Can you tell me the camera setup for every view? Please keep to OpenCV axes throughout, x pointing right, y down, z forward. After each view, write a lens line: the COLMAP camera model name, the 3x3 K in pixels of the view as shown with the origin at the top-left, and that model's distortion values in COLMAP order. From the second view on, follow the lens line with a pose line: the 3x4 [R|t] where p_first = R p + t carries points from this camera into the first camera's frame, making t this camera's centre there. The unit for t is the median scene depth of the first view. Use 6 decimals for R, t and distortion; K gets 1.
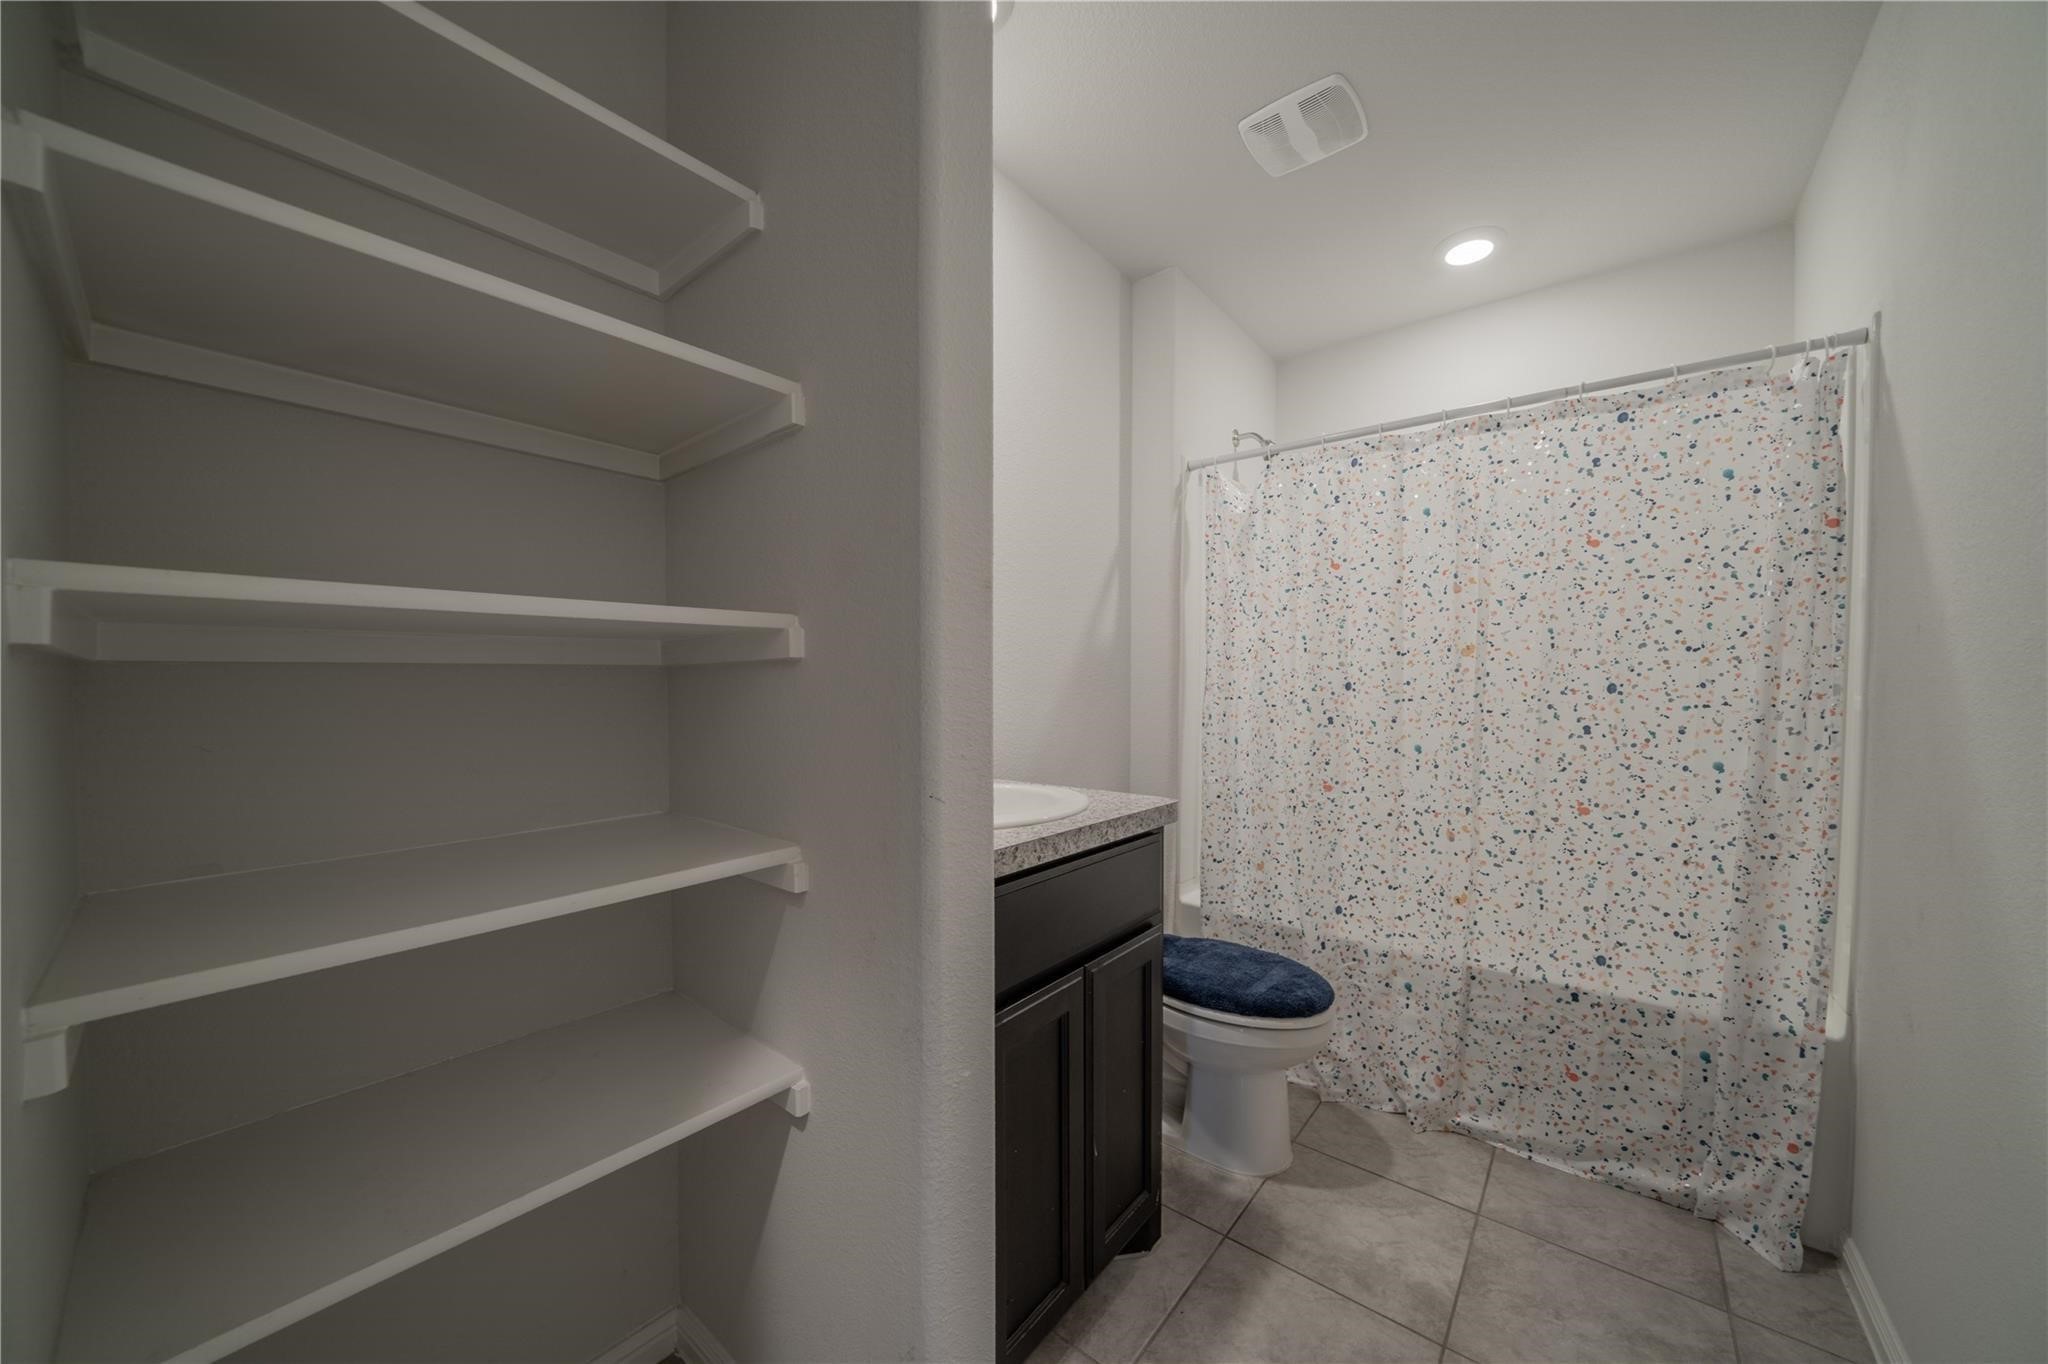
lens RADIAL K [[720.2, 0, 1030.8], [0, 720.2, 690.5], [0, 0, 1]] dist [-0.023292, 0.002471]
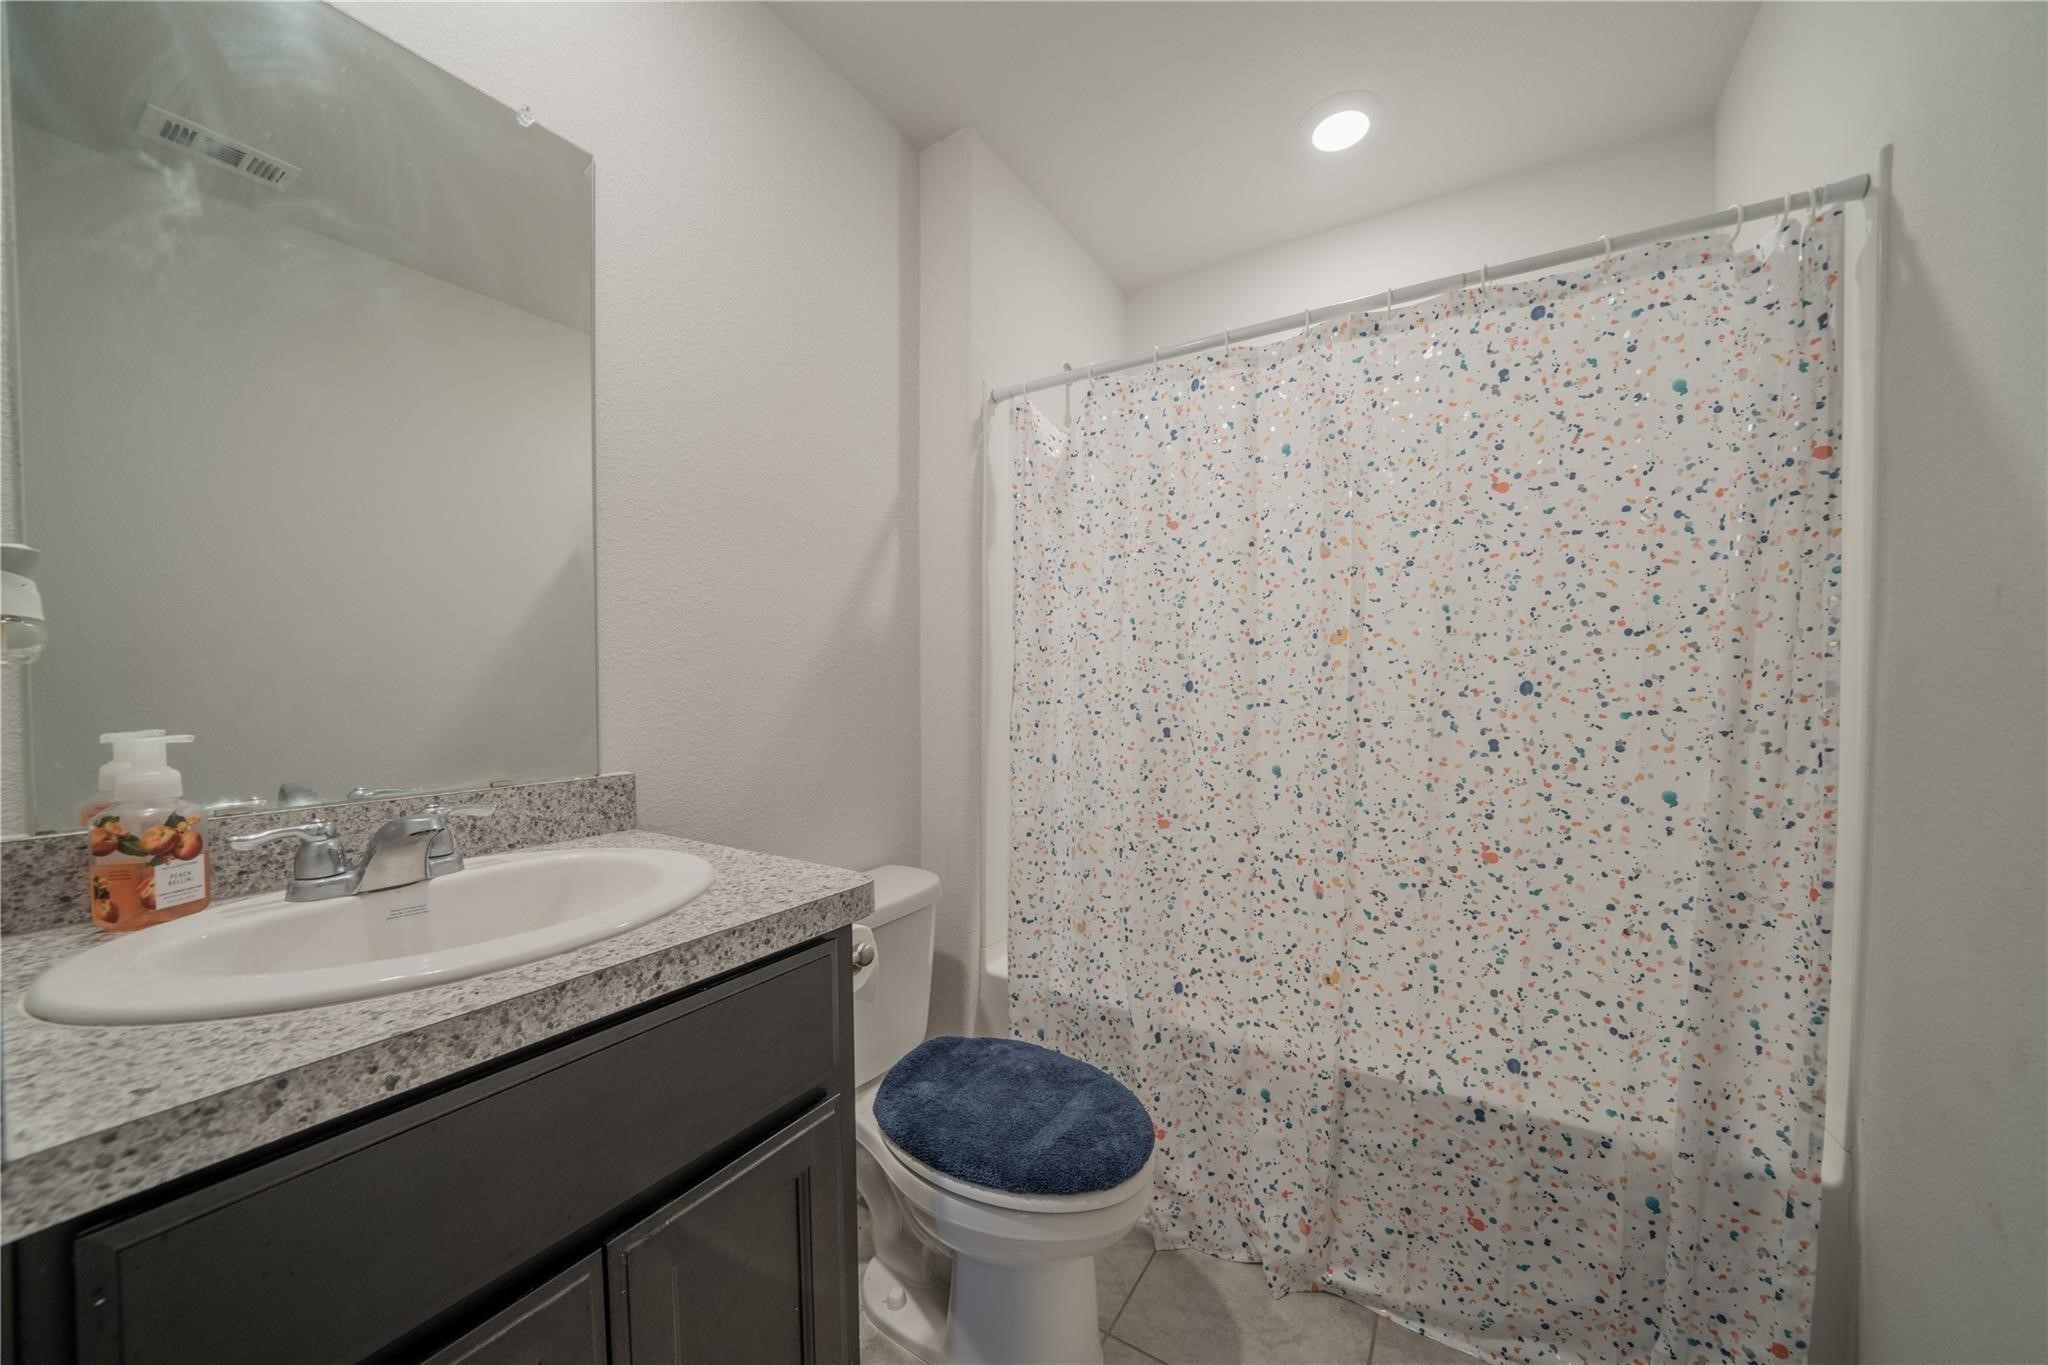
lens RADIAL K [[720.2, 0, 1030.1], [0, 720.2, 689.2], [0, 0, 1]] dist [-0.023292, 0.002471]
pose [[0.991845, -0.003604, 0.127402, 0.223317], [0.003962, 0.999989, -0.002559, -0.001944], [-0.127391, 0.003043, 0.991848, 0.341204]]
